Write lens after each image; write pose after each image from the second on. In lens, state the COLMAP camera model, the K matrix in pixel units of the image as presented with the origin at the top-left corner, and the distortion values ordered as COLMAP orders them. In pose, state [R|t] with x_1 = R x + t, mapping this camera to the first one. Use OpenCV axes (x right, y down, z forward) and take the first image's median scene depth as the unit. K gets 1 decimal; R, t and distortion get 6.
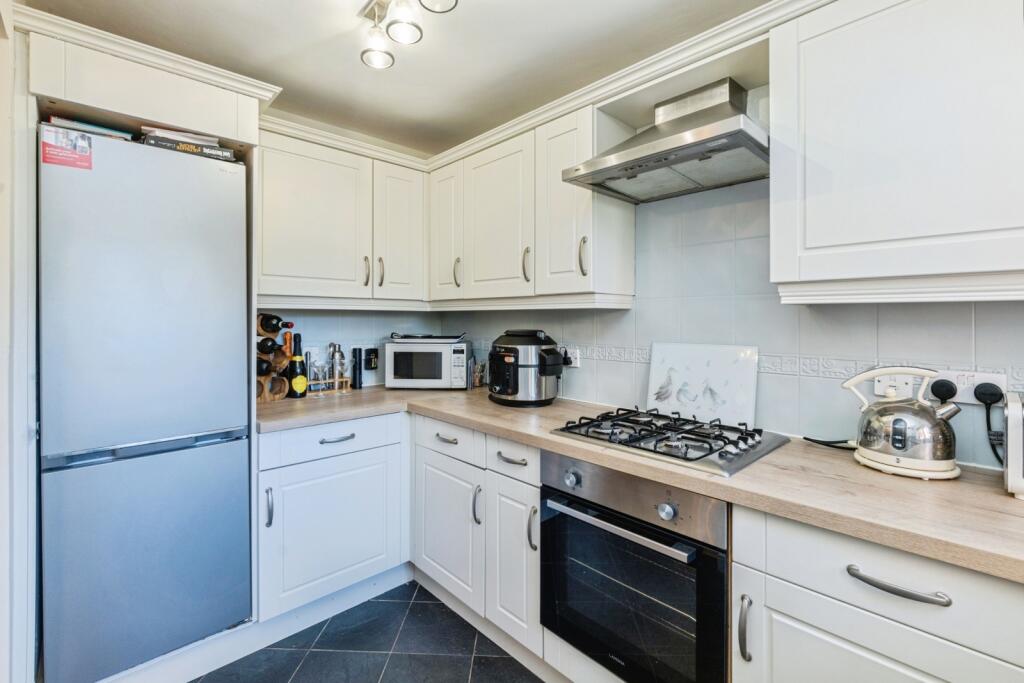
lens RADIAL K [[462.5, 0, 515.1], [0, 462.5, 327.0], [0, 0, 1]] dist [-0.001974, -0.000383]
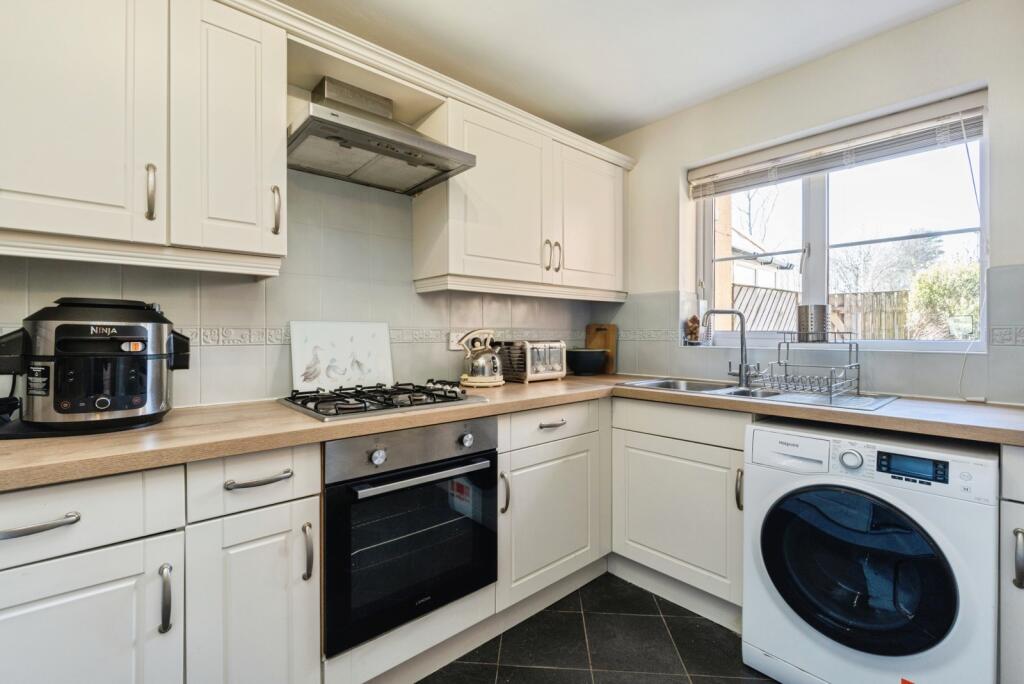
lens RADIAL K [[445.9, 0, 515.4], [0, 445.9, 336.5], [0, 0, 1]] dist [0.000502, 0.000084]
pose [[0.028581, -0.009211, 0.999549, -0.620410], [0.021809, 0.999725, 0.008589, 0.070924], [-0.999354, 0.021553, 0.028774, 0.564433]]
